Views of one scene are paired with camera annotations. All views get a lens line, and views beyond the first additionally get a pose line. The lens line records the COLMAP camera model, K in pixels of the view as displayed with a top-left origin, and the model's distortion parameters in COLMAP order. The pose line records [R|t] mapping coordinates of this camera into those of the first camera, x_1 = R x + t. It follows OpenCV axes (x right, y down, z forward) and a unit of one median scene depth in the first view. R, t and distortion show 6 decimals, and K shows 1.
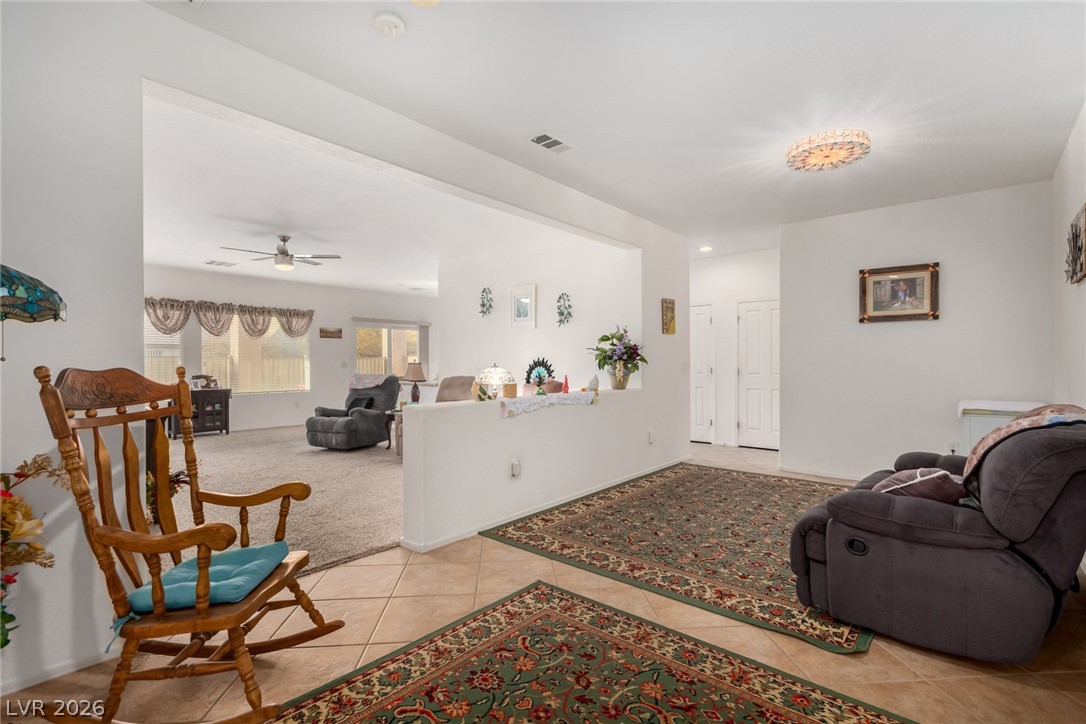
lens RADIAL K [[503.9, 0, 540.6], [0, 503.9, 364.6], [0, 0, 1]] dist [0.007754, -0.001372]
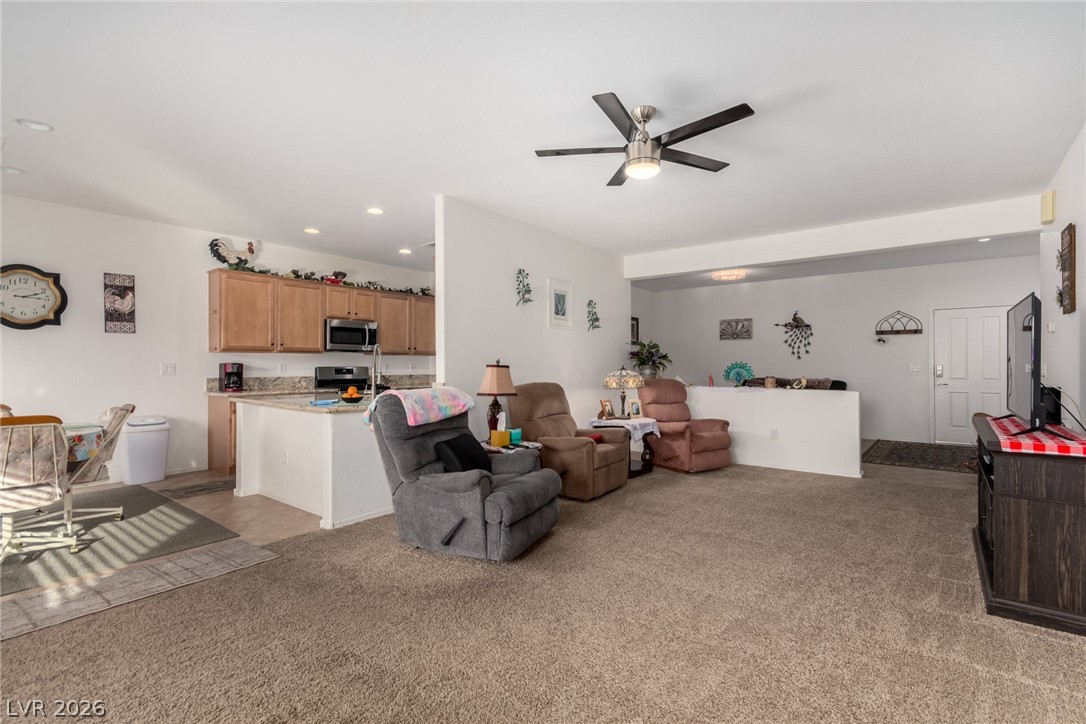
lens RADIAL K [[503.9, 0, 554.7], [0, 503.9, 364.1], [0, 0, 1]] dist [0.007754, -0.001372]
pose [[-0.049255, 0.003281, 0.998781, -0.880884], [0.003556, 0.999989, -0.003110, -0.002733], [-0.998780, 0.003399, -0.049266, 0.982364]]
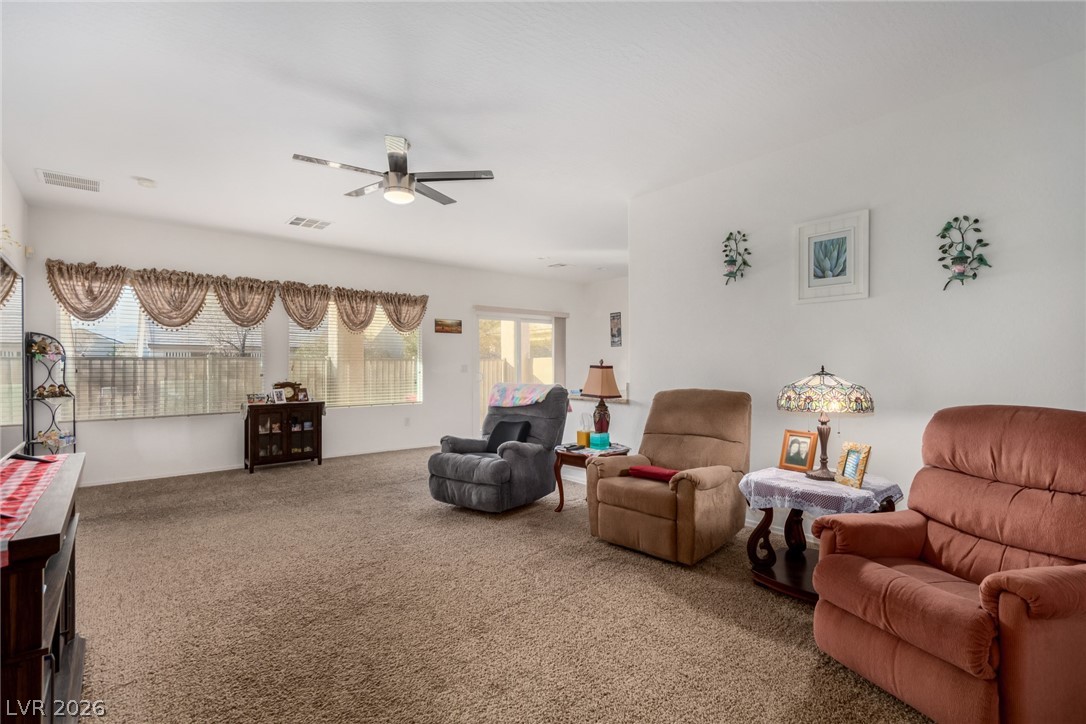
lens RADIAL K [[503.9, 0, 537.6], [0, 503.9, 362.6], [0, 0, 1]] dist [0.007754, -0.001372]
pose [[0.984613, -0.000916, -0.174746, -0.223434], [-0.000558, 0.999965, -0.008384, -0.002357], [0.174748, 0.008353, 0.984578, 0.410987]]
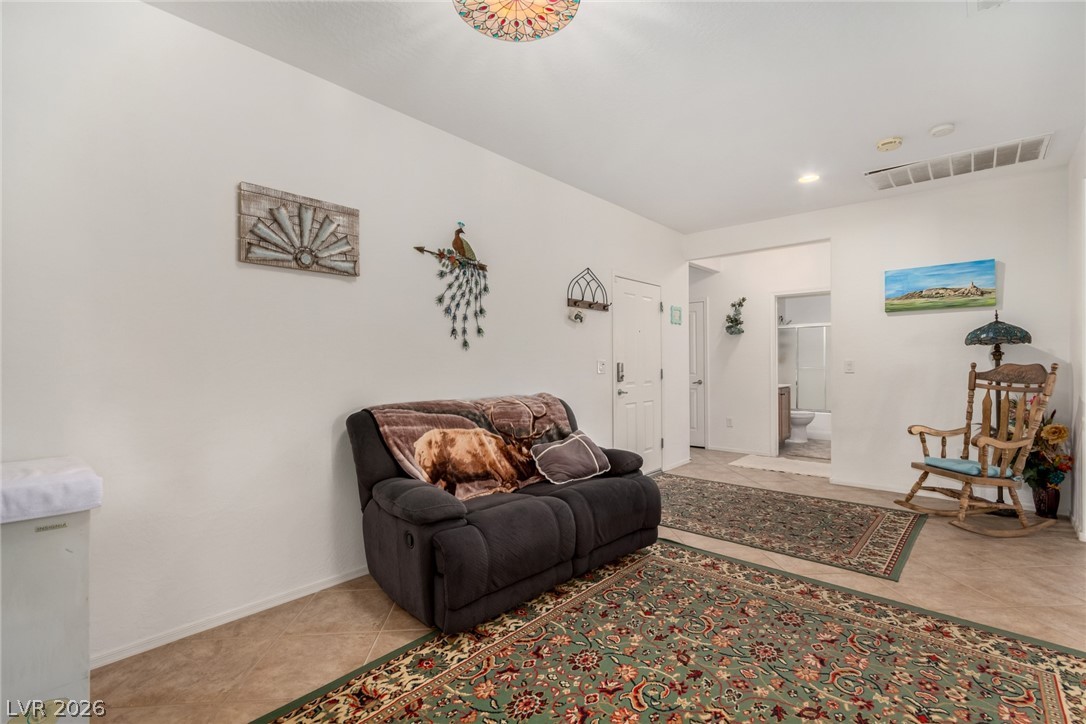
lens RADIAL K [[503.9, 0, 550.6], [0, 503.9, 359.3], [0, 0, 1]] dist [0.007754, -0.001372]
pose [[-0.999949, 0.007719, -0.006469, 0.273887], [0.007758, 0.999952, -0.006000, -0.002421], [0.006423, -0.006050, -0.999961, 0.803399]]
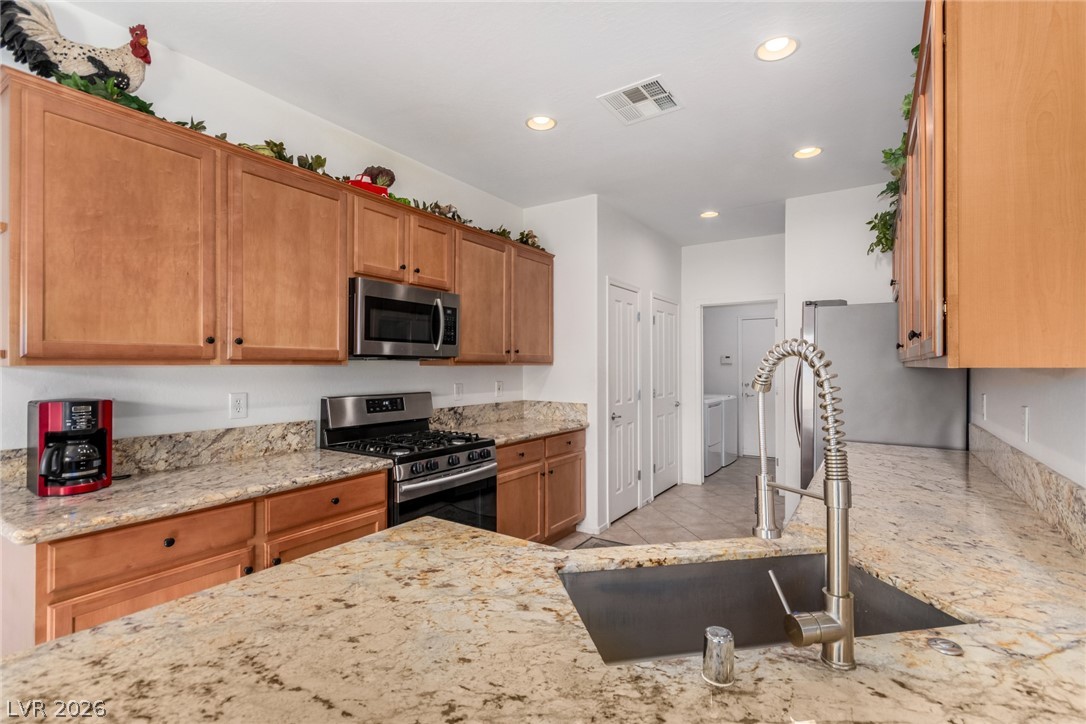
lens RADIAL K [[503.9, 0, 551.5], [0, 503.9, 363.7], [0, 0, 1]] dist [0.007754, -0.001372]
pose [[-0.129247, 0.007080, 0.991587, -0.296881], [0.005666, 0.999963, -0.006401, -0.025027], [-0.991596, 0.004791, -0.129282, 1.270513]]
